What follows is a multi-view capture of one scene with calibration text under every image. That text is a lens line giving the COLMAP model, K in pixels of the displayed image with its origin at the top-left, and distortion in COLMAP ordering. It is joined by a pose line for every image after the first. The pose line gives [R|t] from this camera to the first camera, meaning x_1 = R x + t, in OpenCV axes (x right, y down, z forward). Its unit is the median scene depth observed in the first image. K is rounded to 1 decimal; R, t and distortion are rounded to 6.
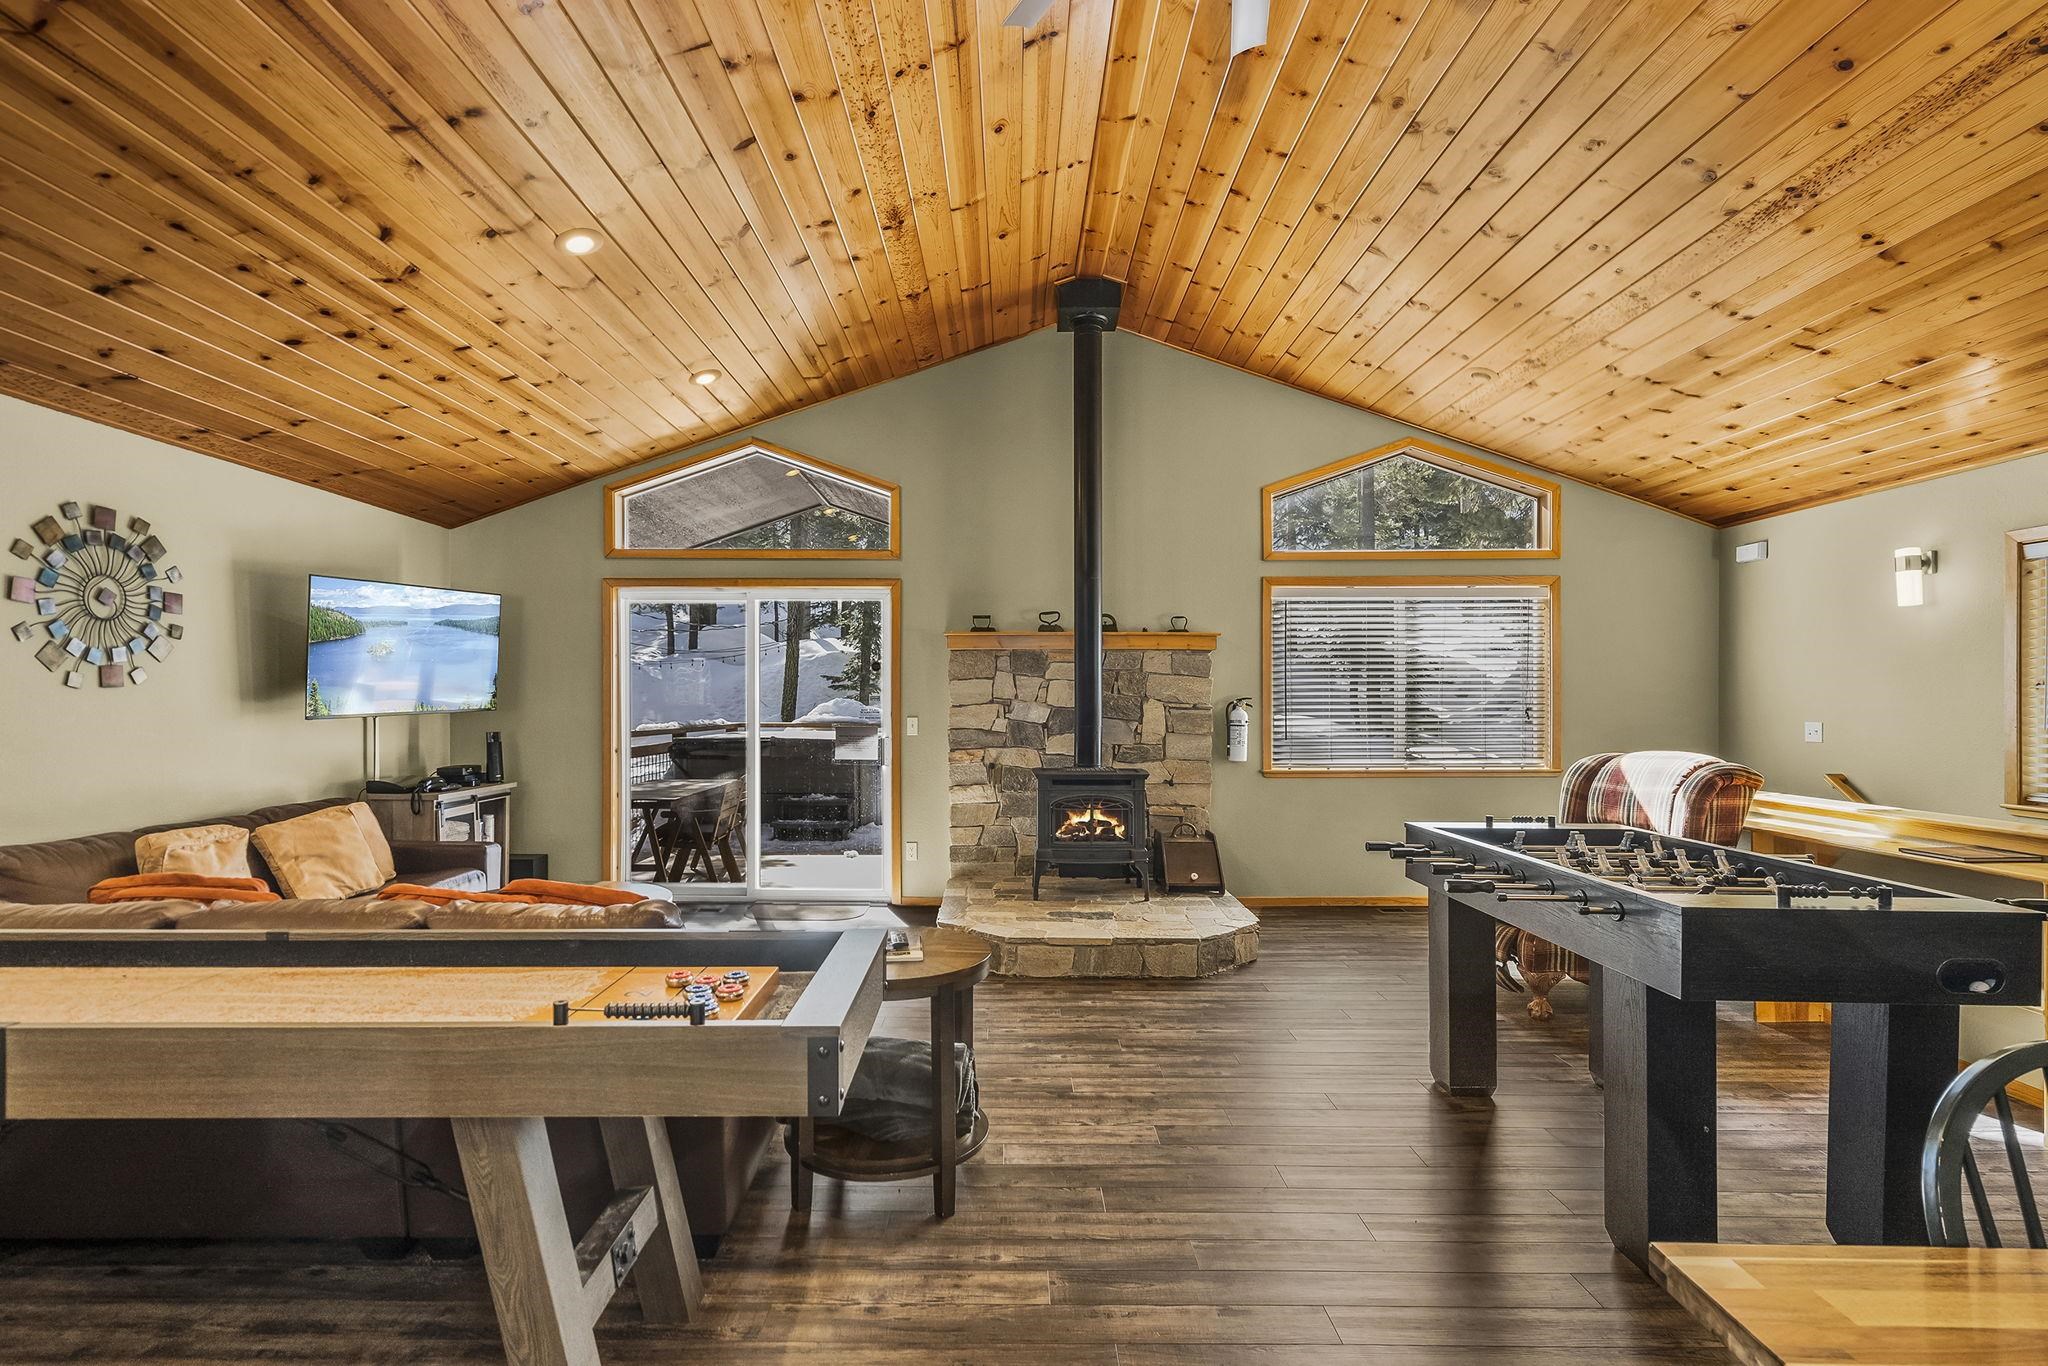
lens RADIAL K [[958.2, 0, 1011.5], [0, 958.2, 700.5], [0, 0, 1]] dist [-0.003533, 0.002685]
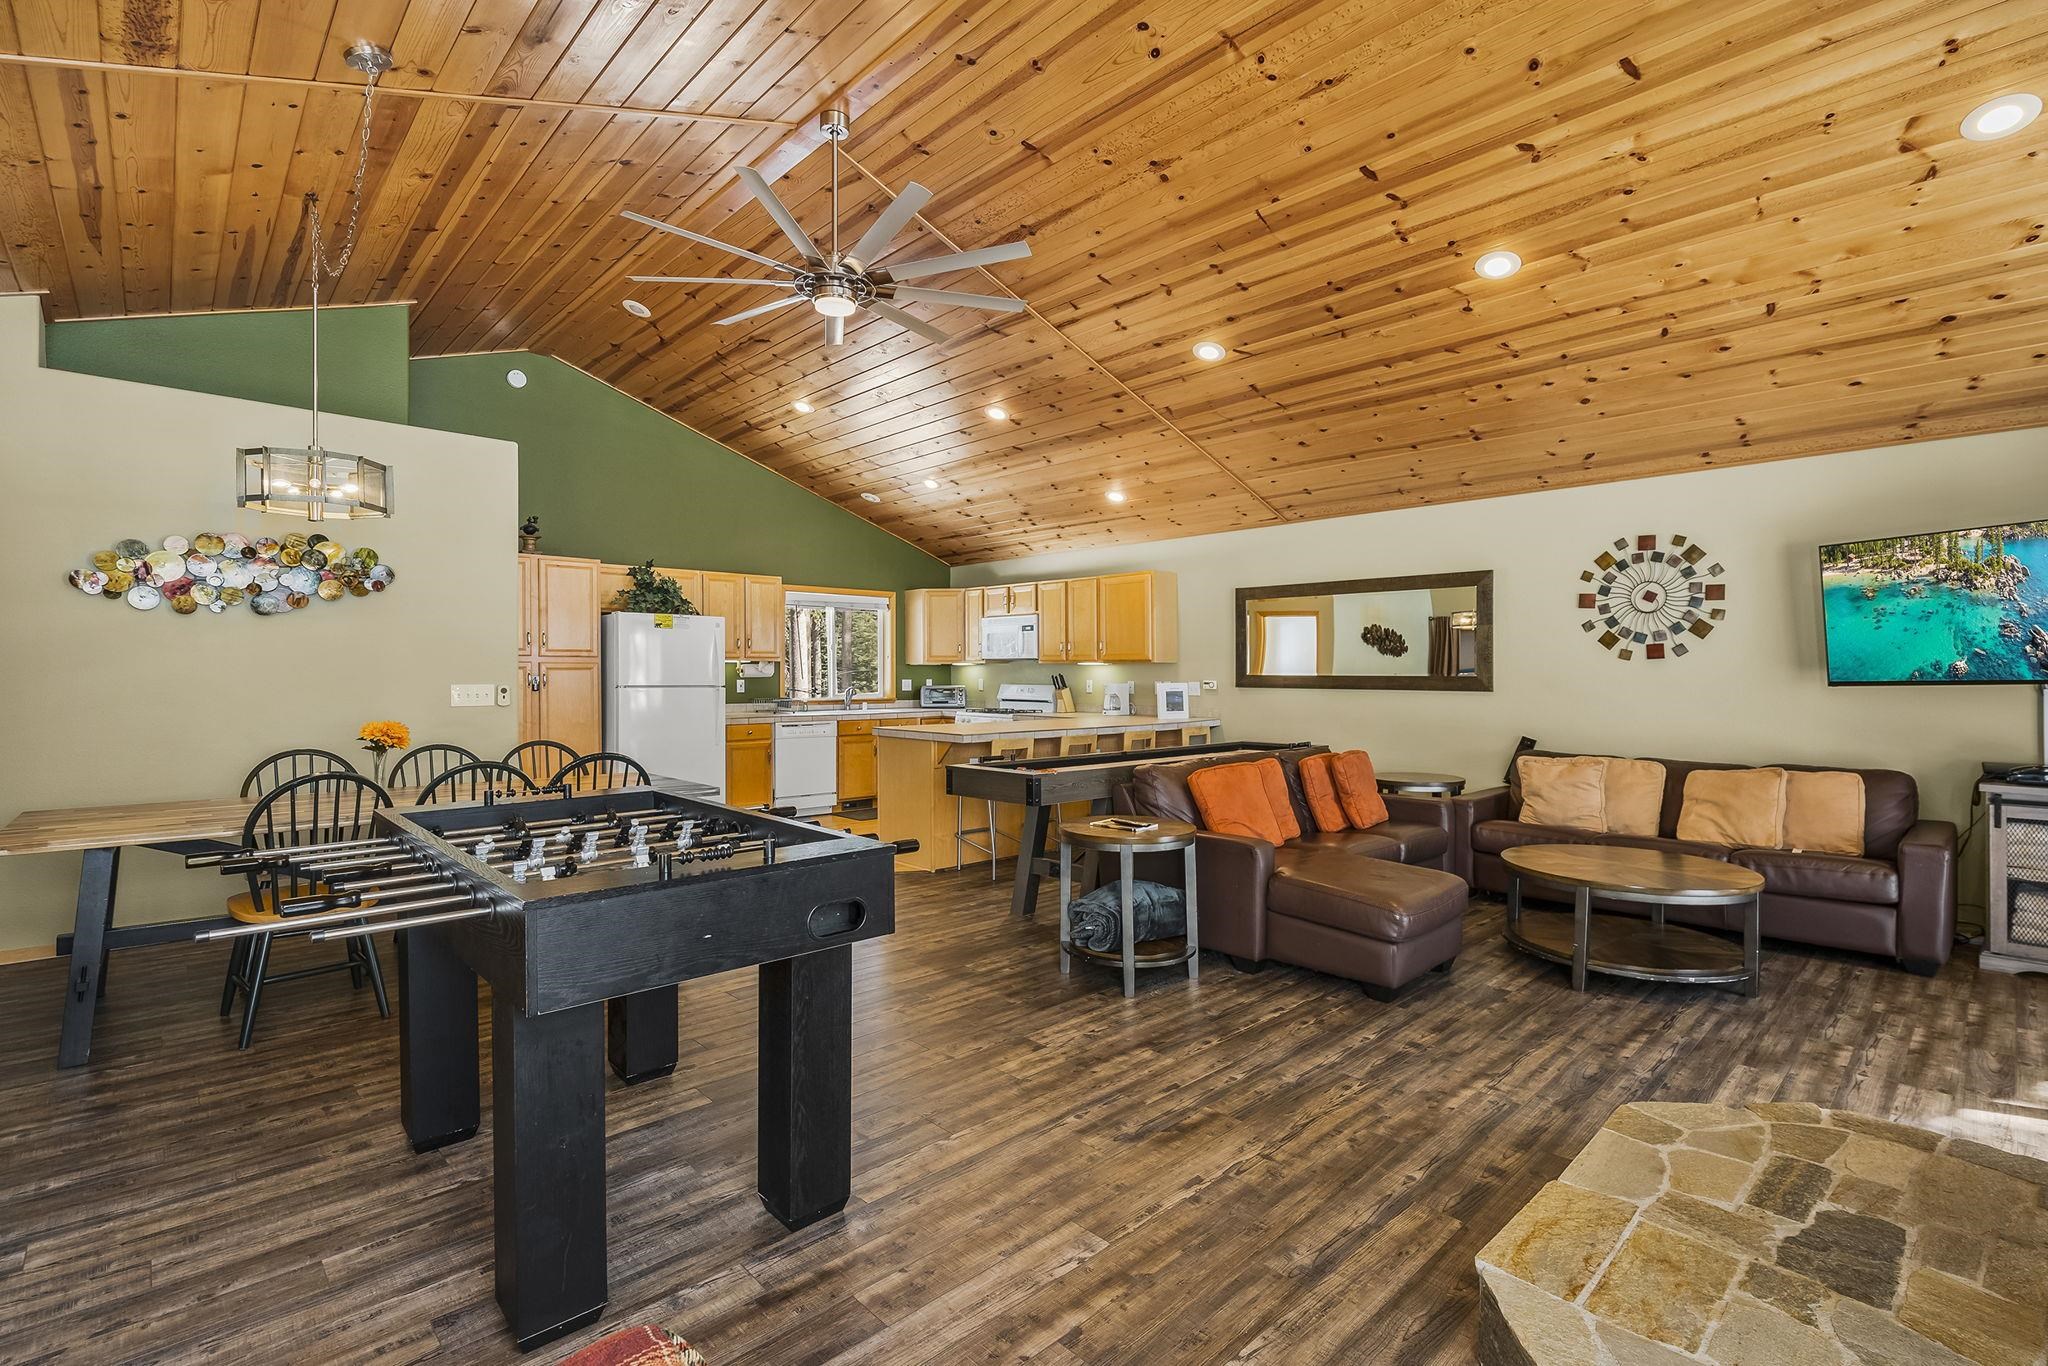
lens RADIAL K [[958.2, 0, 1033.6], [0, 958.2, 684.3], [0, 0, 1]] dist [-0.003533, 0.002685]
pose [[-0.724705, 0.003746, -0.689049, 0.613693], [-0.006038, 0.999912, 0.011786, 0.010832], [0.689033, 0.012702, -0.724619, 1.192569]]
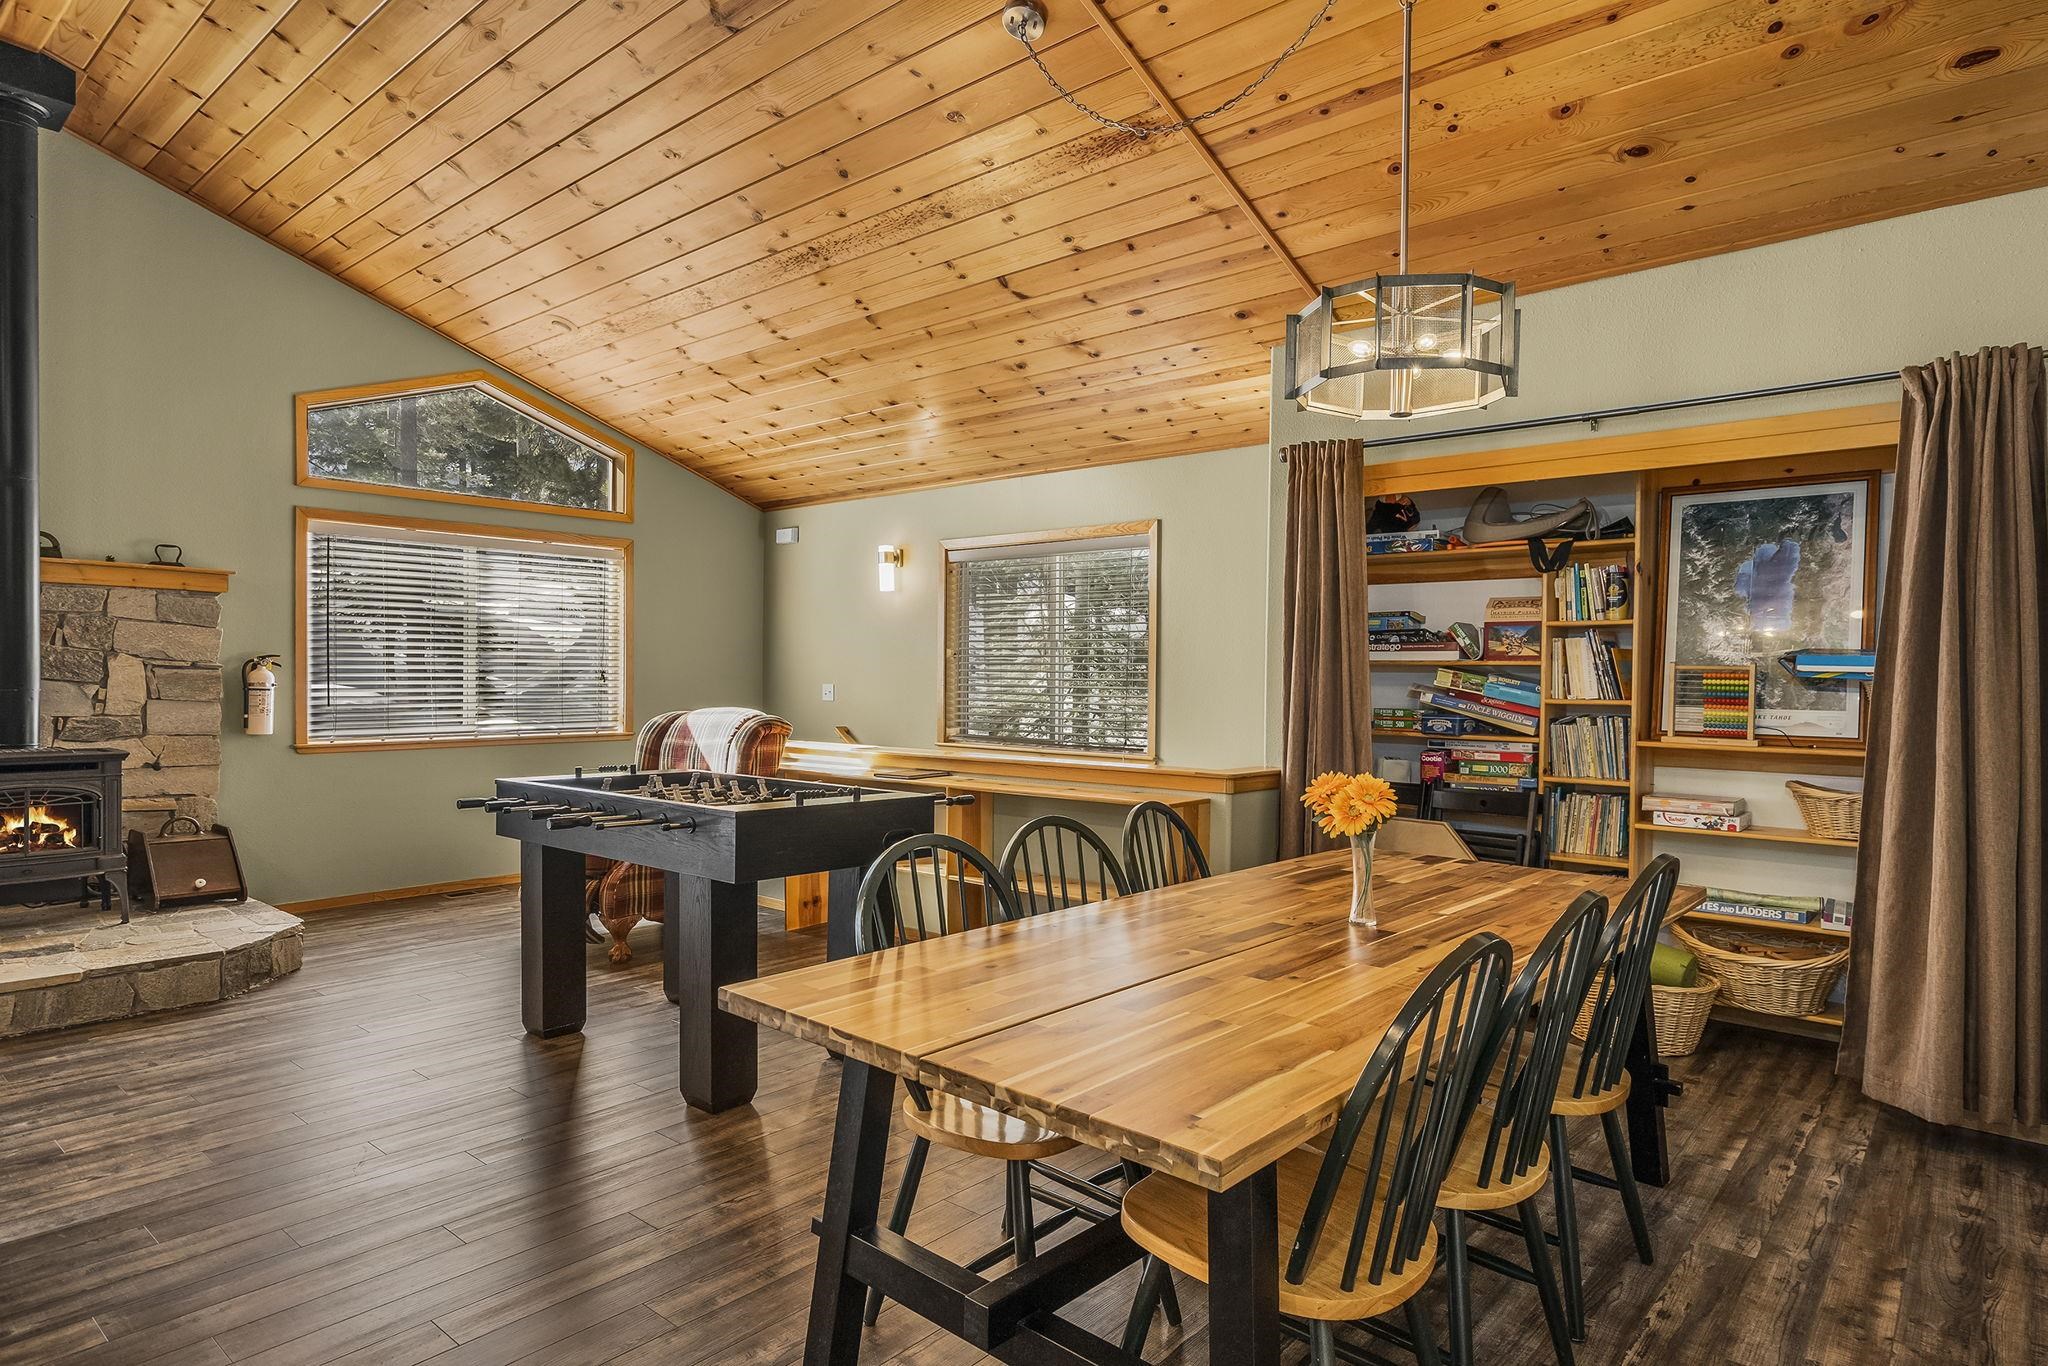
lens RADIAL K [[1148.2, 0, 1025.0], [0, 1148.2, 693.0], [0, 0, 1]] dist [0.003611, 0.002588]
pose [[0.652867, -0.003904, 0.757462, -0.096438], [-0.008848, 0.999879, 0.012780, 0.015113], [-0.757421, -0.015046, 0.652754, -0.134859]]
